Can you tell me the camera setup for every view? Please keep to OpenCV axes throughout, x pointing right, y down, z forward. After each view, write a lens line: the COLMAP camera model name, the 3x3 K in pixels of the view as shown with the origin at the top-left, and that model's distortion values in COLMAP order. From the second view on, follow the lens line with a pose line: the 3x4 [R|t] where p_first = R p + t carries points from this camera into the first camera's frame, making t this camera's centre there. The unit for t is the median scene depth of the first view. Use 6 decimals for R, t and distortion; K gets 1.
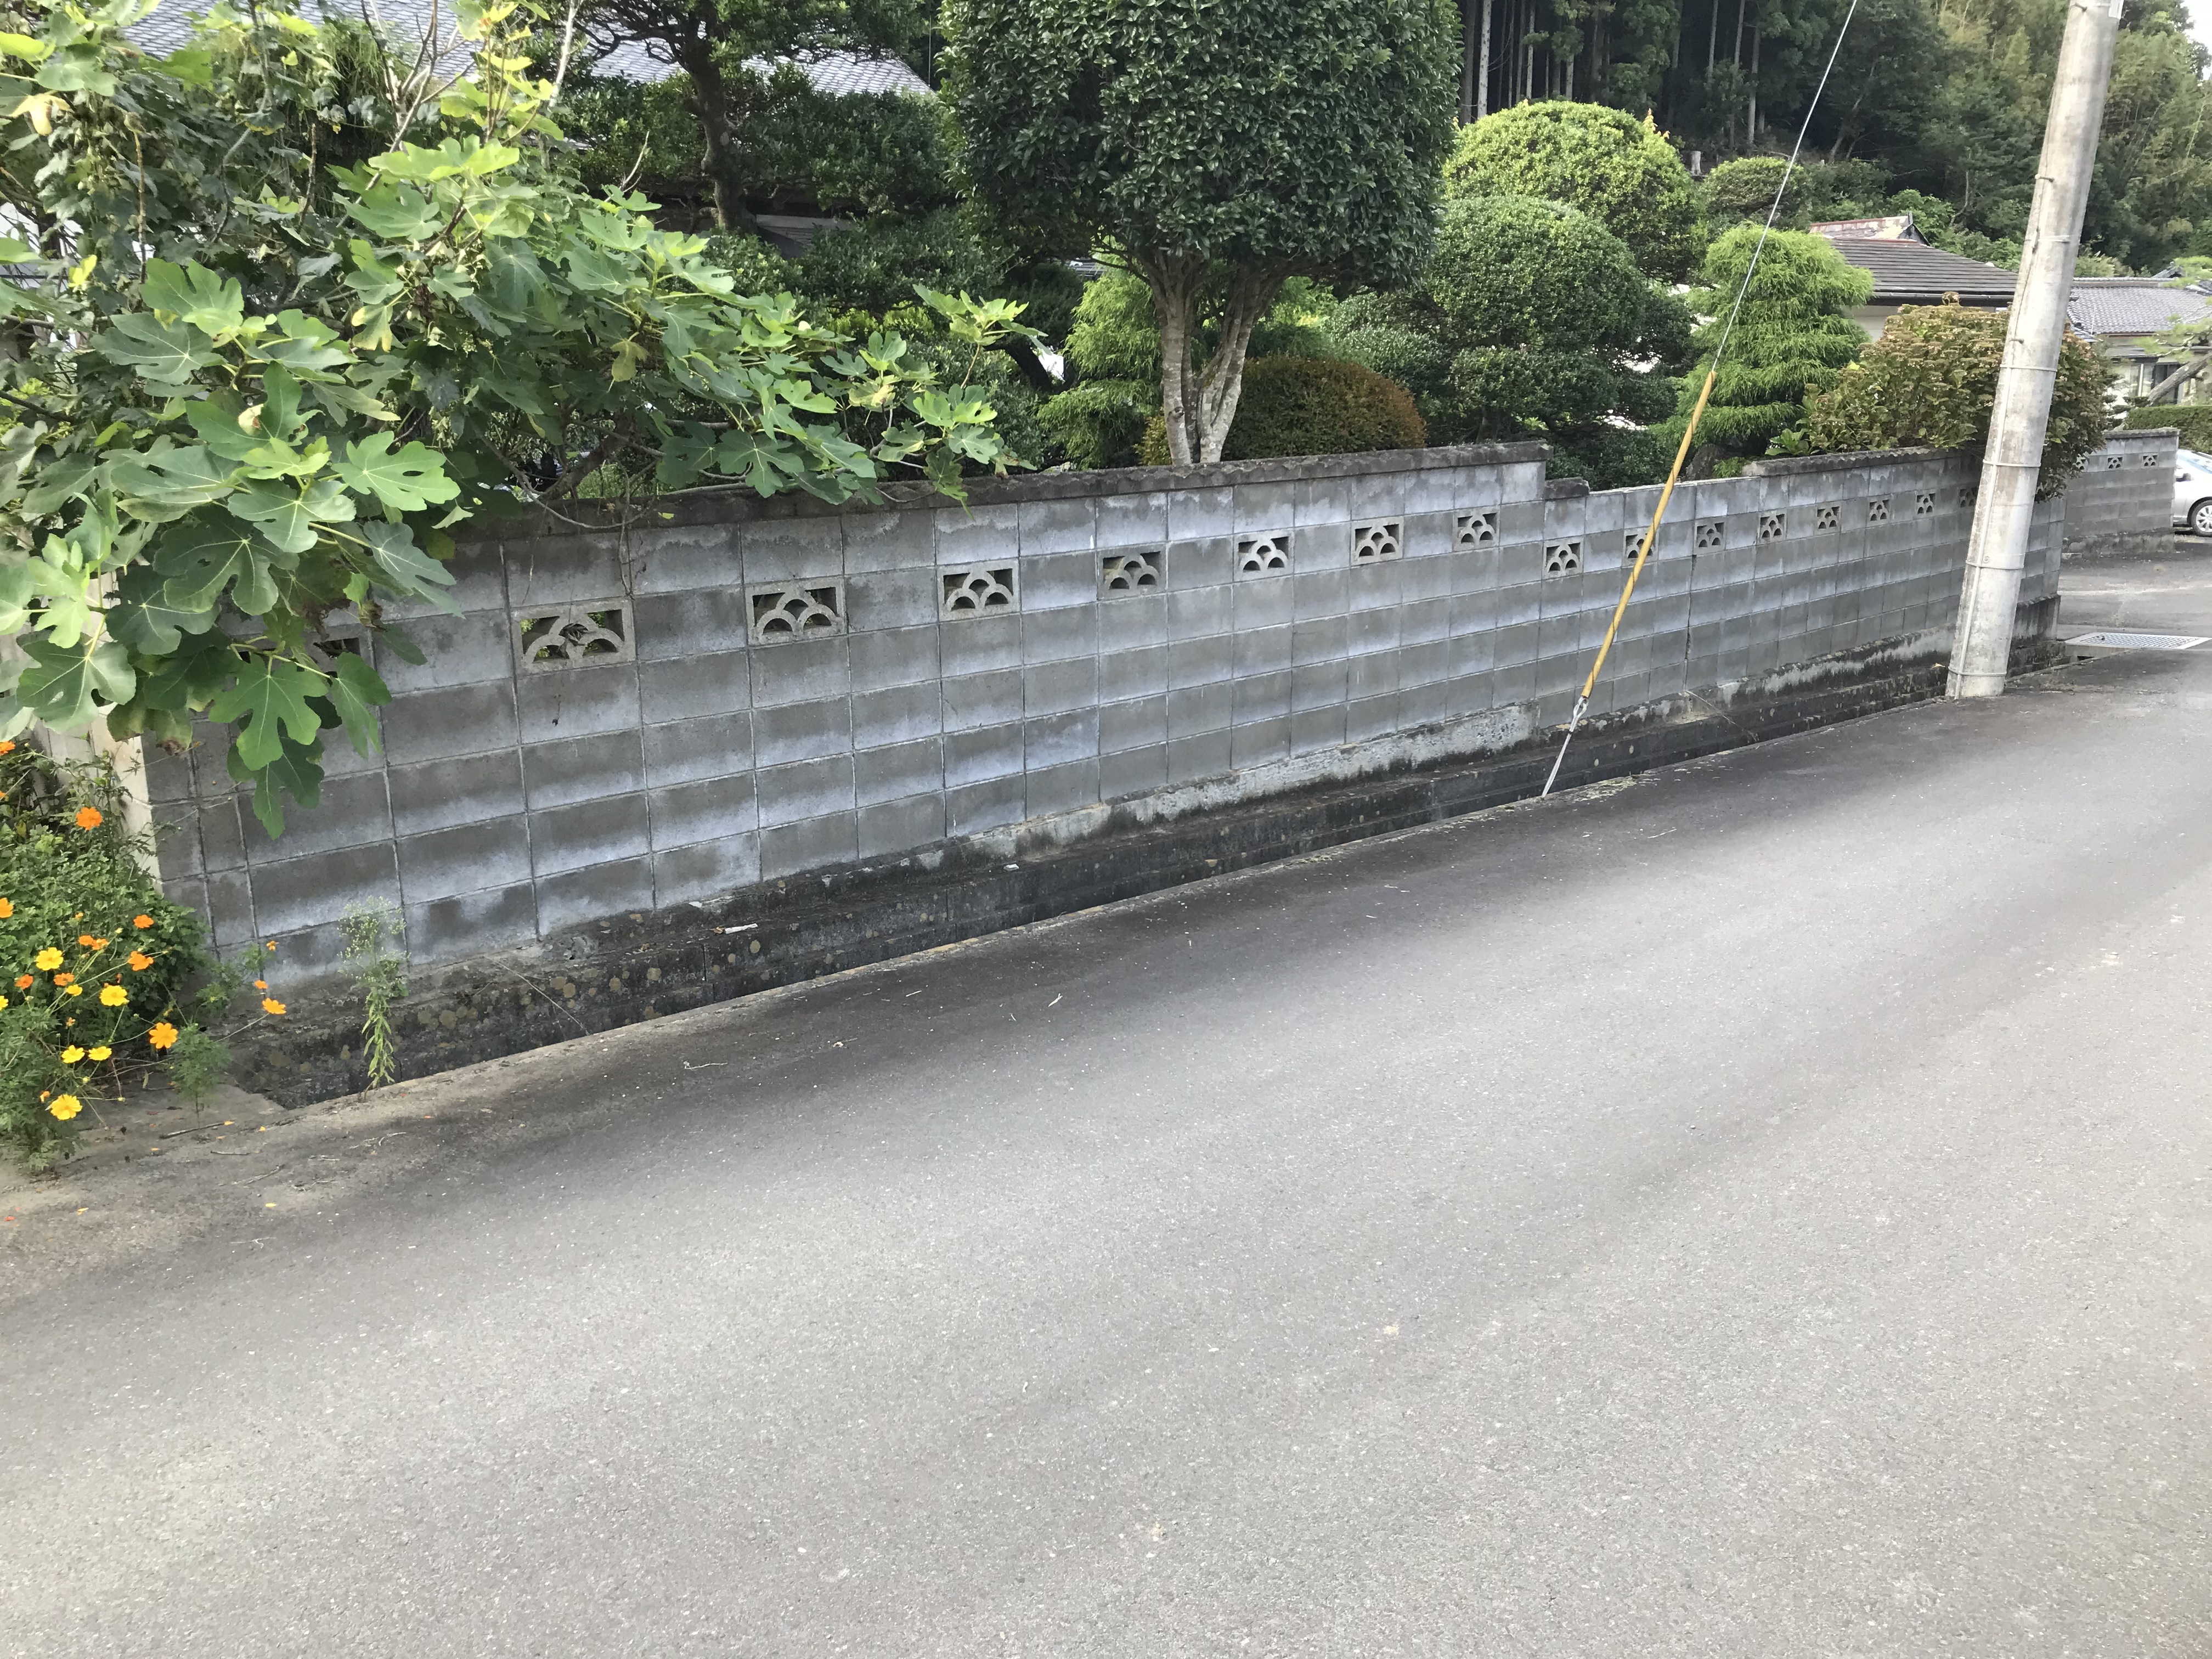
lens RADIAL K [[1814.9, 0, 1100.5], [0, 1814.9, 843.2], [0, 0, 1]] dist [0.036859, -0.029934]
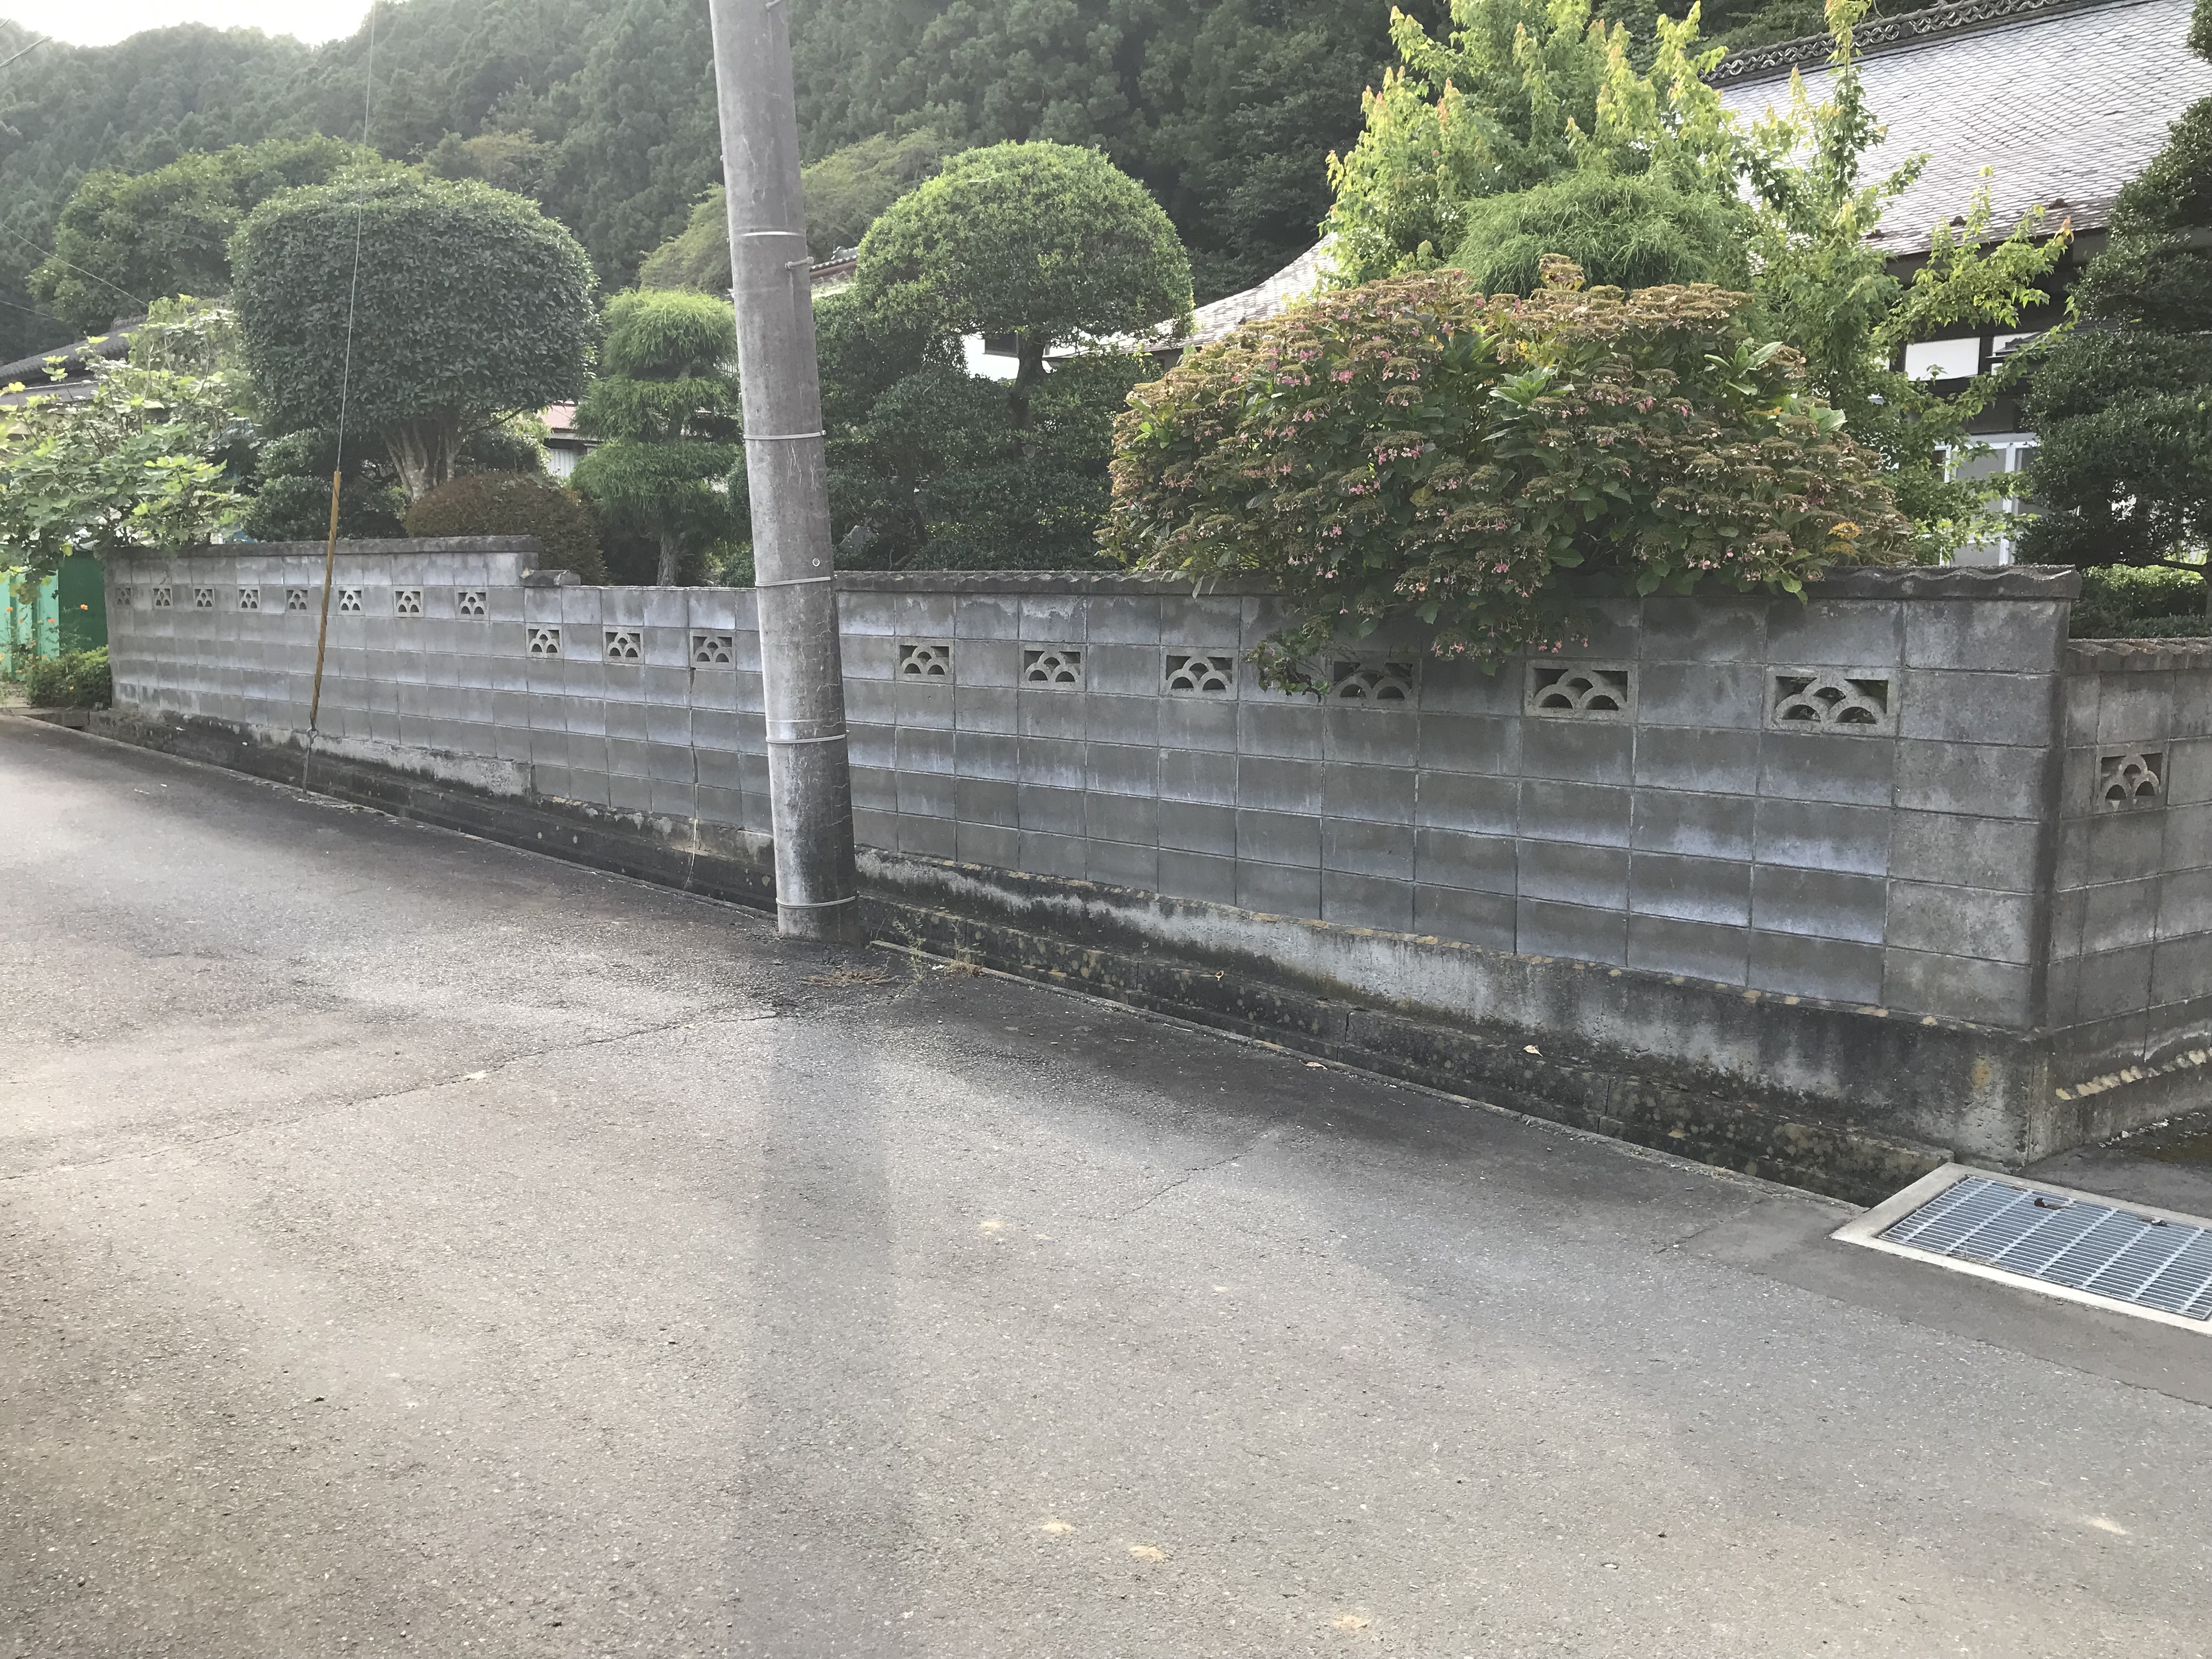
lens RADIAL K [[1814.9, 0, 1114.2], [0, 1814.9, 820.6], [0, 0, 1]] dist [0.036859, -0.029934]
pose [[0.023764, 0.167502, -0.985585, 1.468453], [-0.228097, 0.960768, 0.157785, -0.328844], [0.973348, 0.221059, 0.061039, 1.396792]]
